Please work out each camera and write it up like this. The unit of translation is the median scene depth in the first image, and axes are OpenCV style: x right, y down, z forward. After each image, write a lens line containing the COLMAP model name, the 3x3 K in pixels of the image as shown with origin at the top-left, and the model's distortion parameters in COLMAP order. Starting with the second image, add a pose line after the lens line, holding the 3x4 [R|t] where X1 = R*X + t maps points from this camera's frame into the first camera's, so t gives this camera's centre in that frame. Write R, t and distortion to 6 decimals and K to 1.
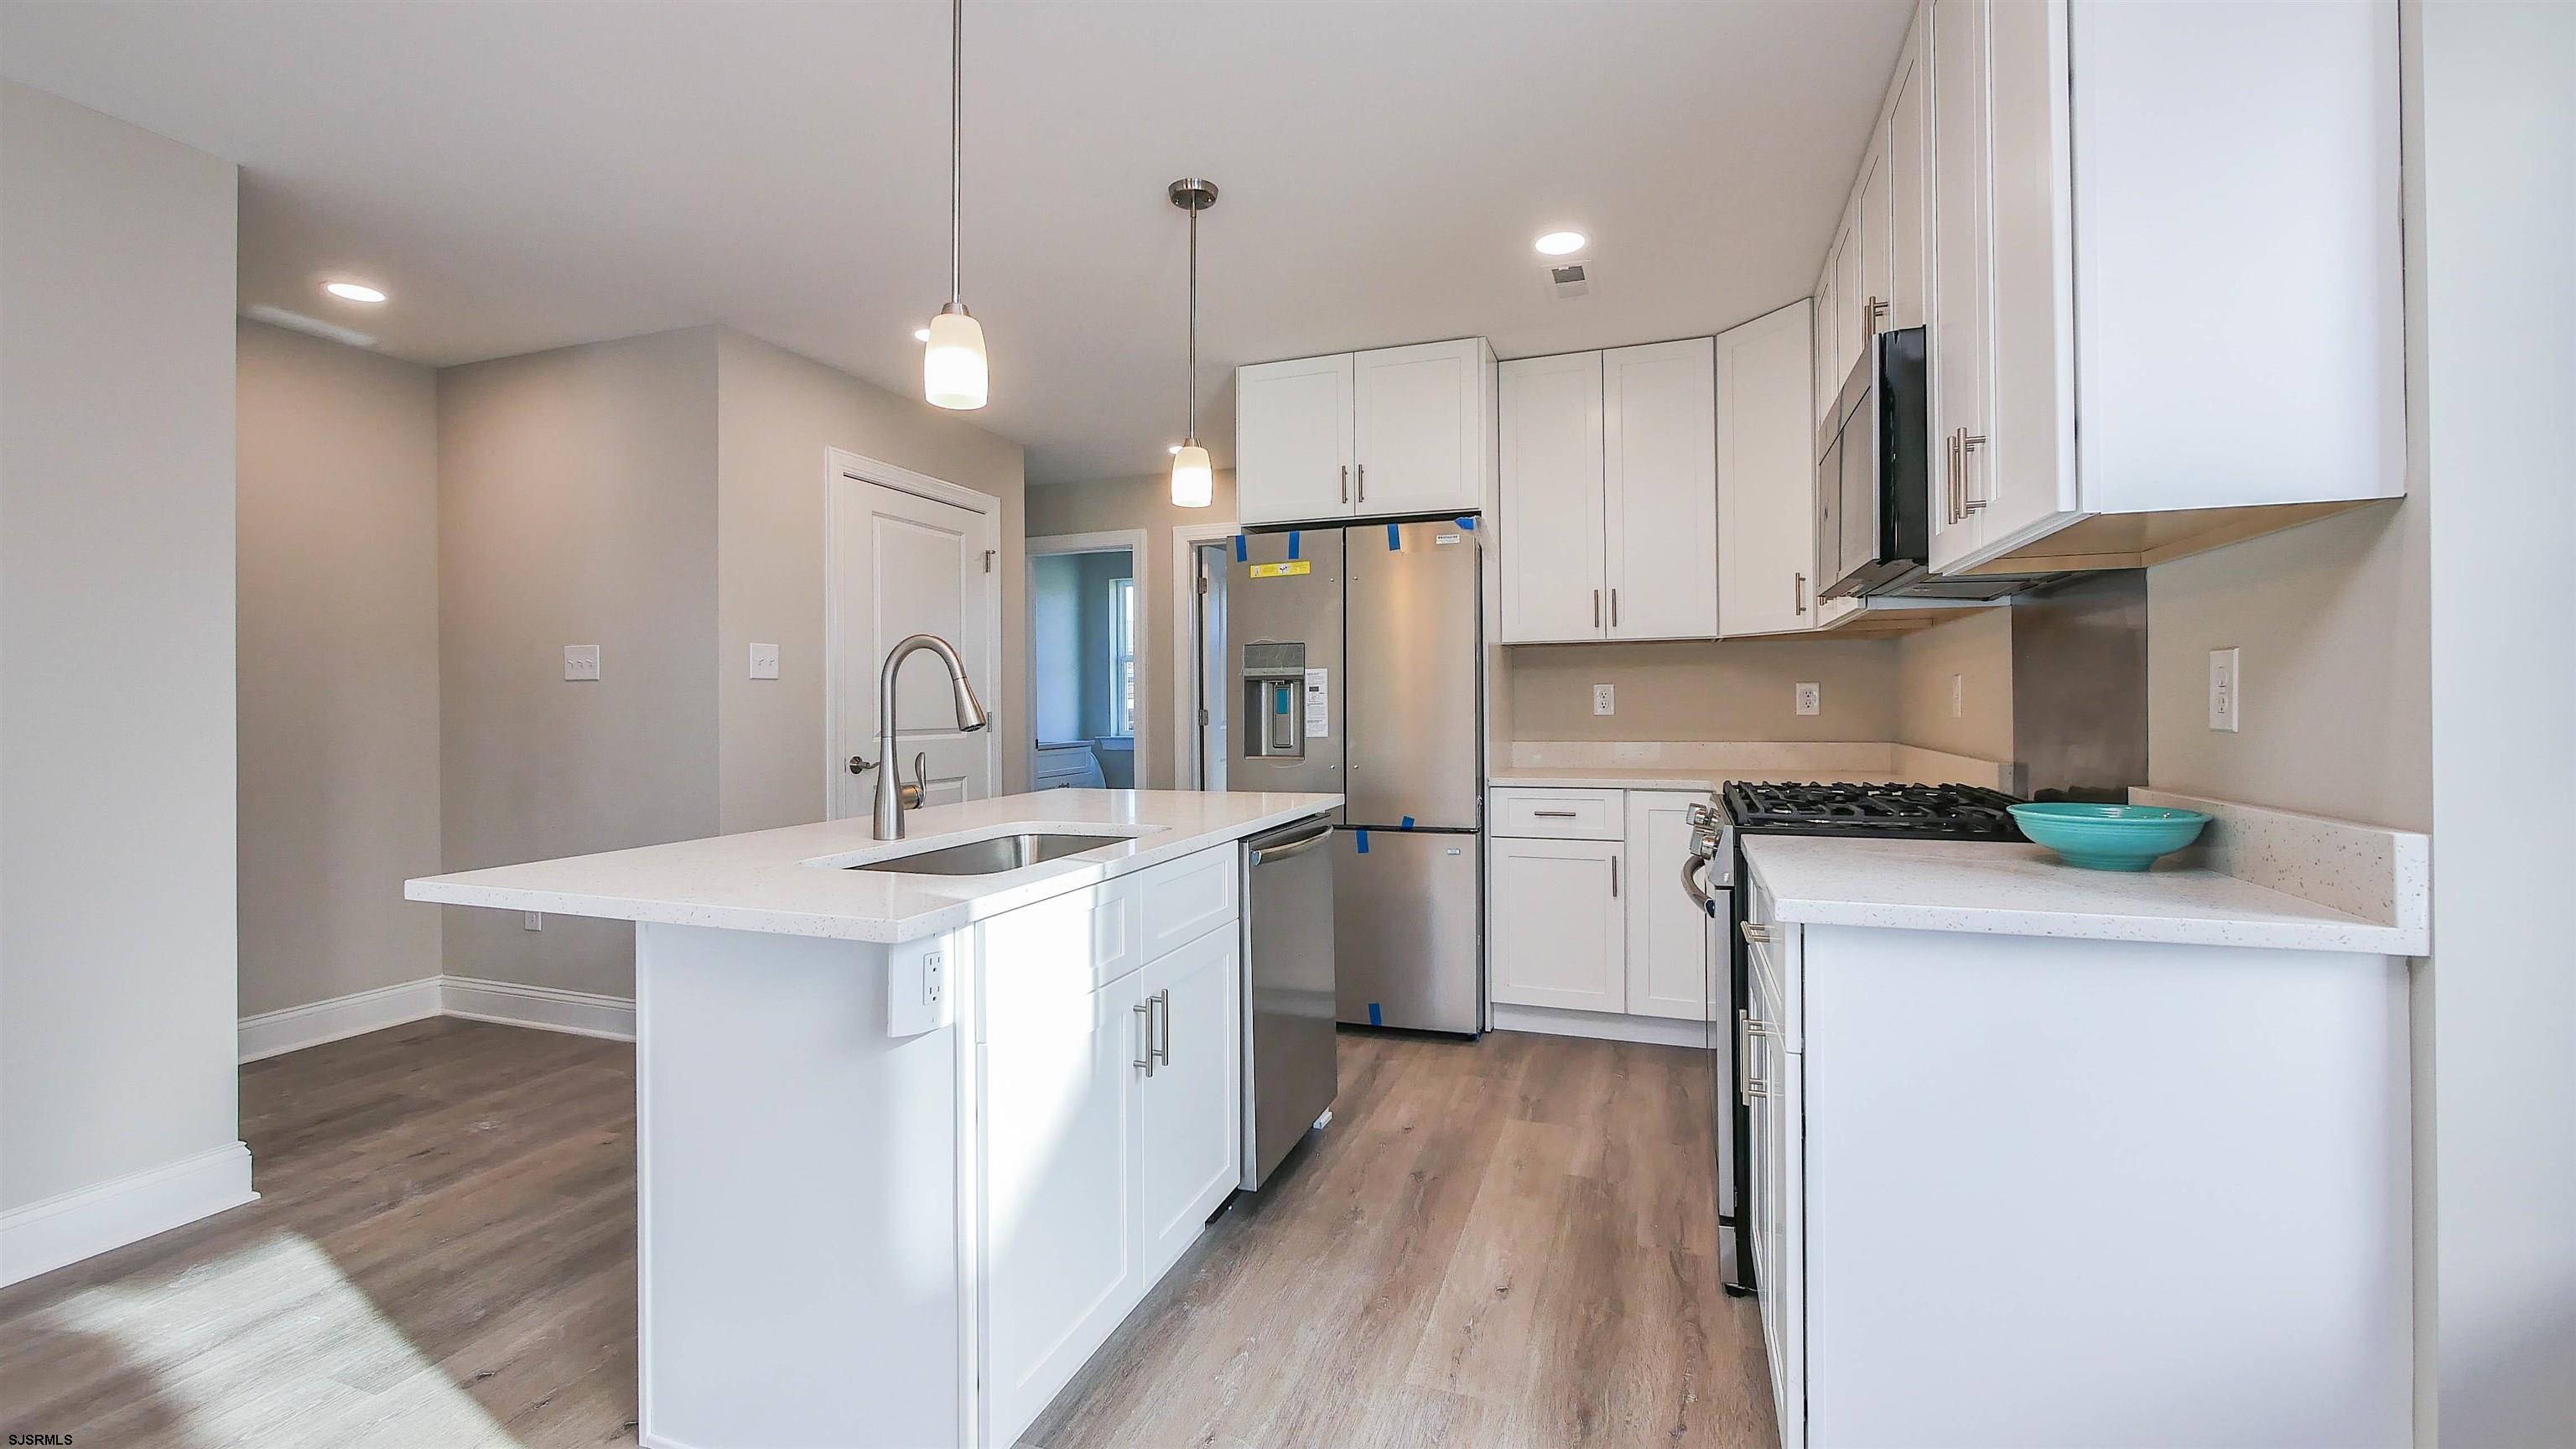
lens RADIAL K [[1065.1, 0, 1284.2], [0, 1065.1, 694.1], [0, 0, 1]] dist [-0.006196, -0.000147]
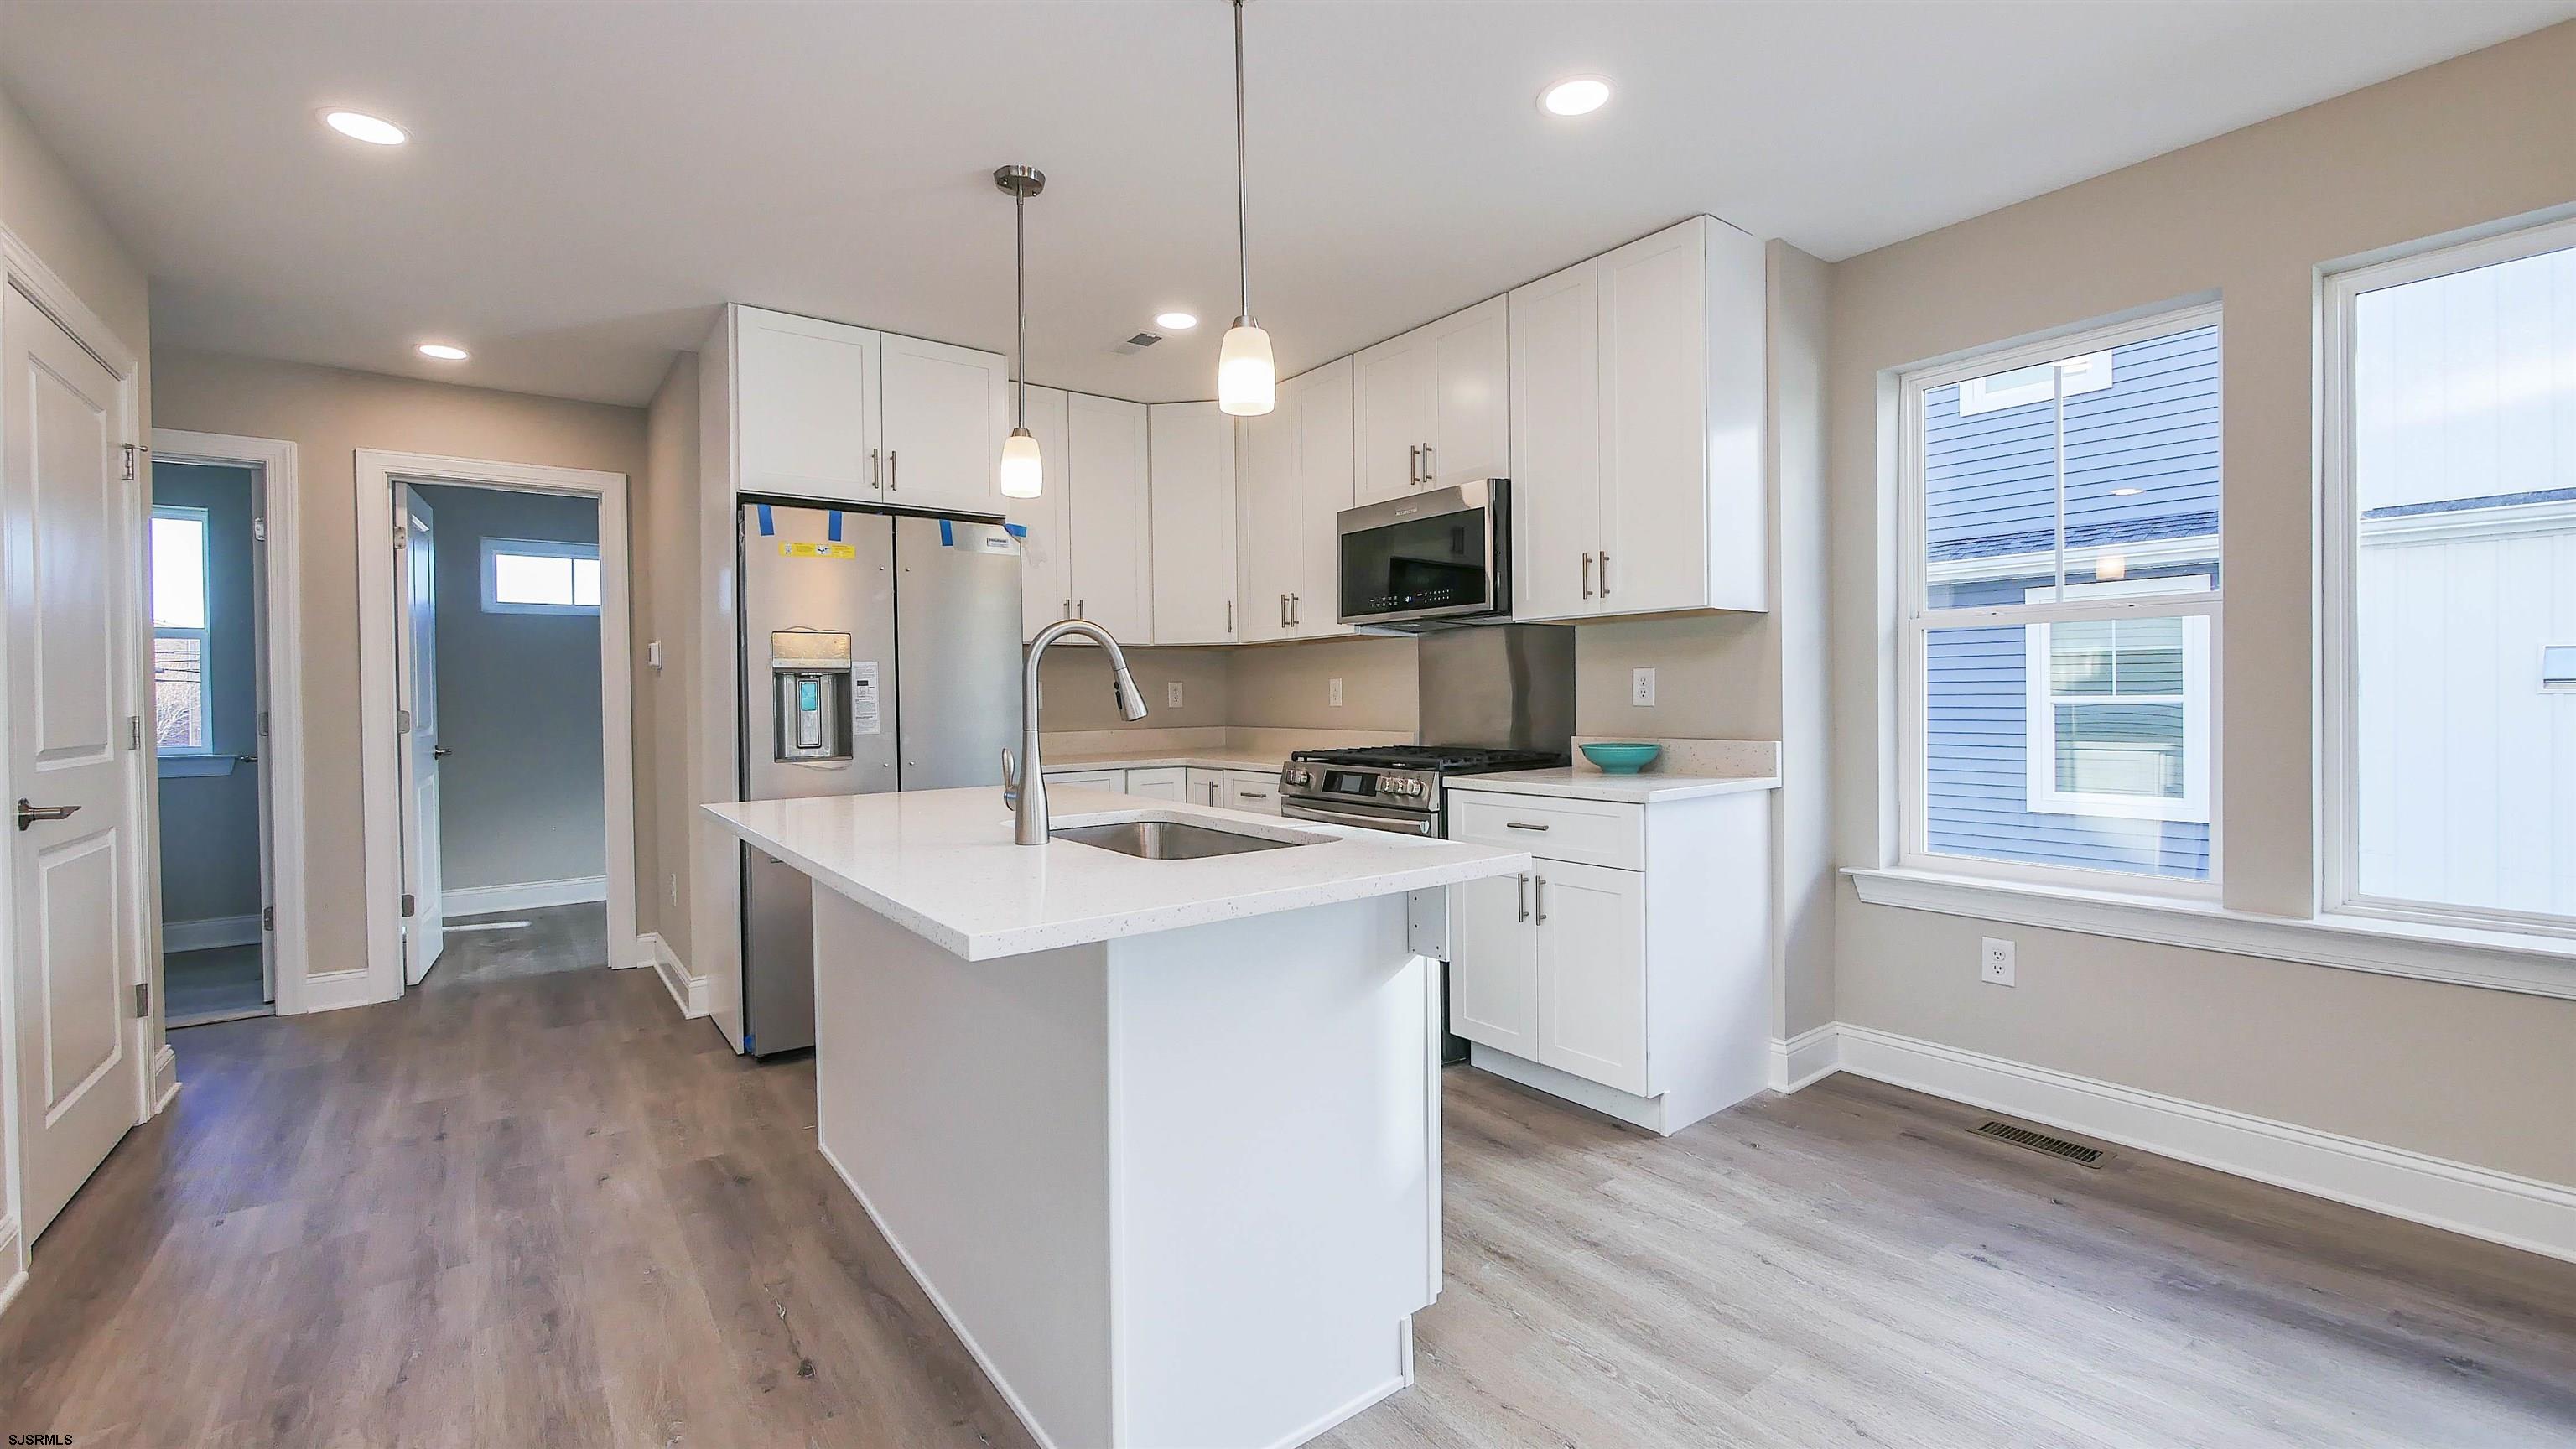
lens RADIAL K [[1061.6, 0, 1285.1], [0, 1061.6, 704.1], [0, 0, 1]] dist [-0.006438, -0.000238]
pose [[0.547516, -0.006774, 0.836767, -0.593693], [-0.000226, 0.999966, 0.008243, 0.005975], [-0.836795, -0.004702, 0.547496, 0.193725]]
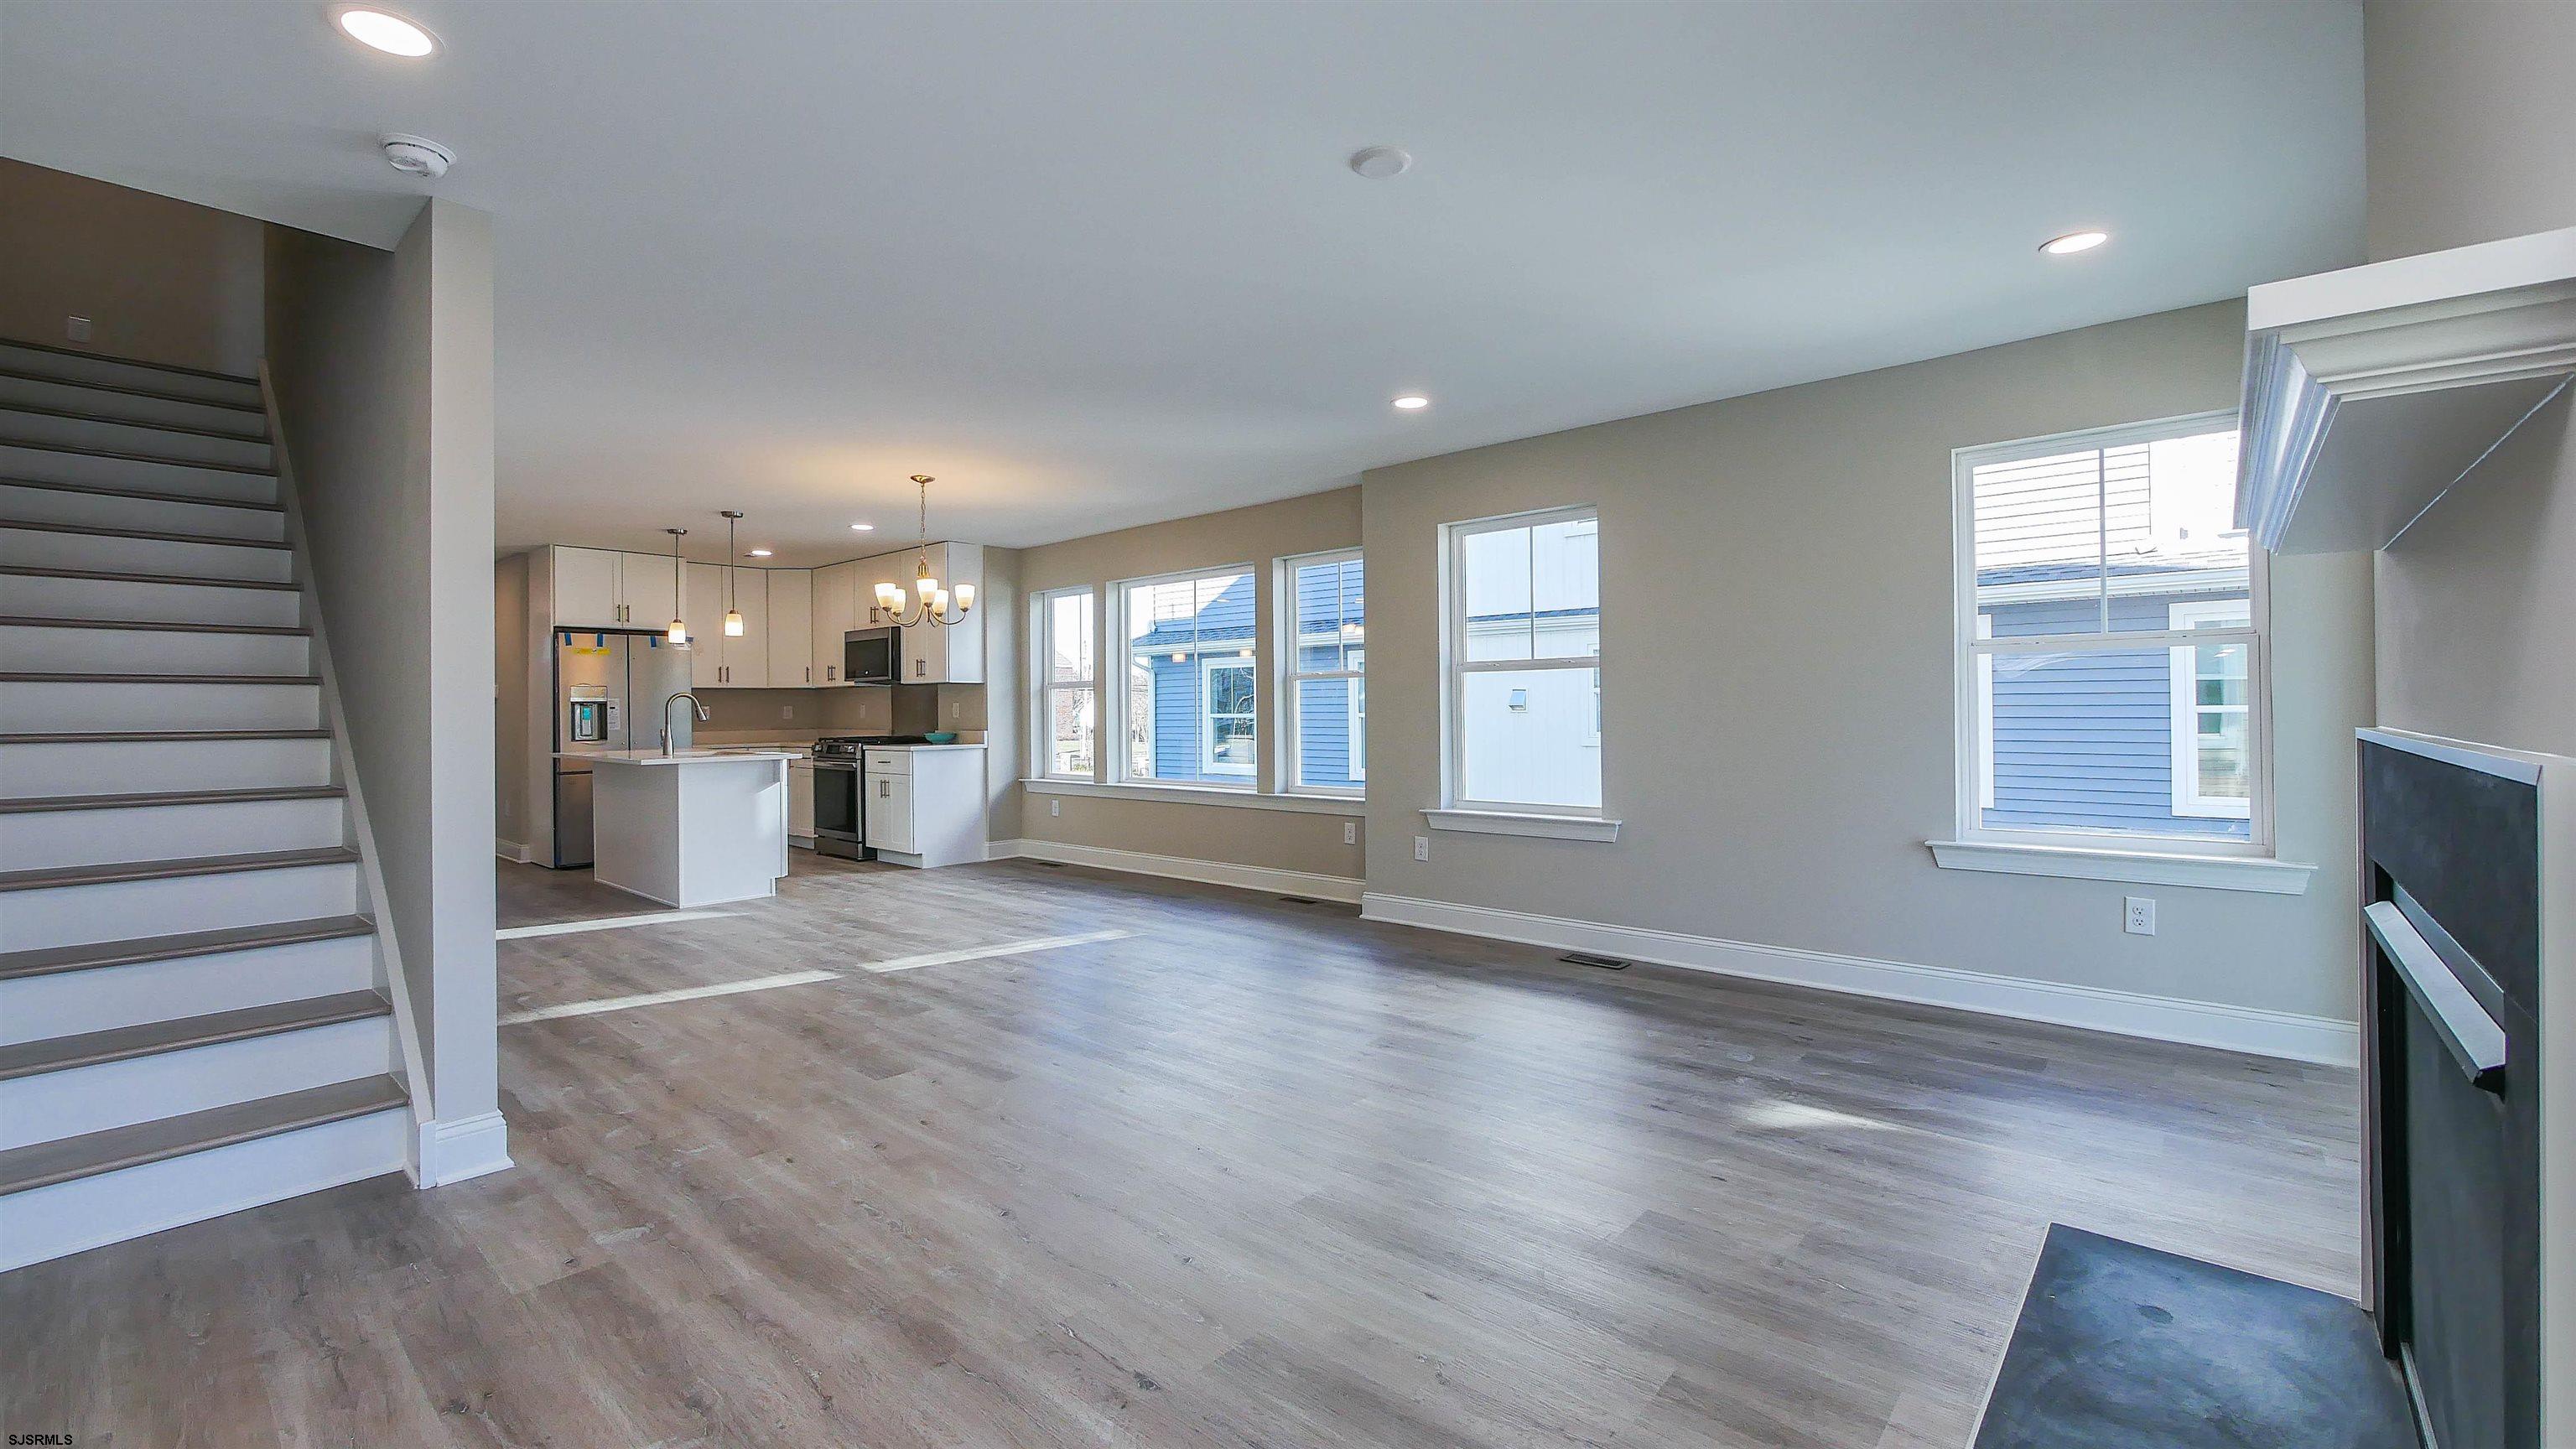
lens RADIAL K [[1061.6, 0, 1285.1], [0, 1061.6, 704.1], [0, 0, 1]] dist [-0.006438, -0.000238]
pose [[0.370814, 0.005866, 0.928689, -1.581633], [-0.002023, 0.999983, -0.005509, -0.003757], [-0.928705, 0.000164, 0.370819, -1.153100]]
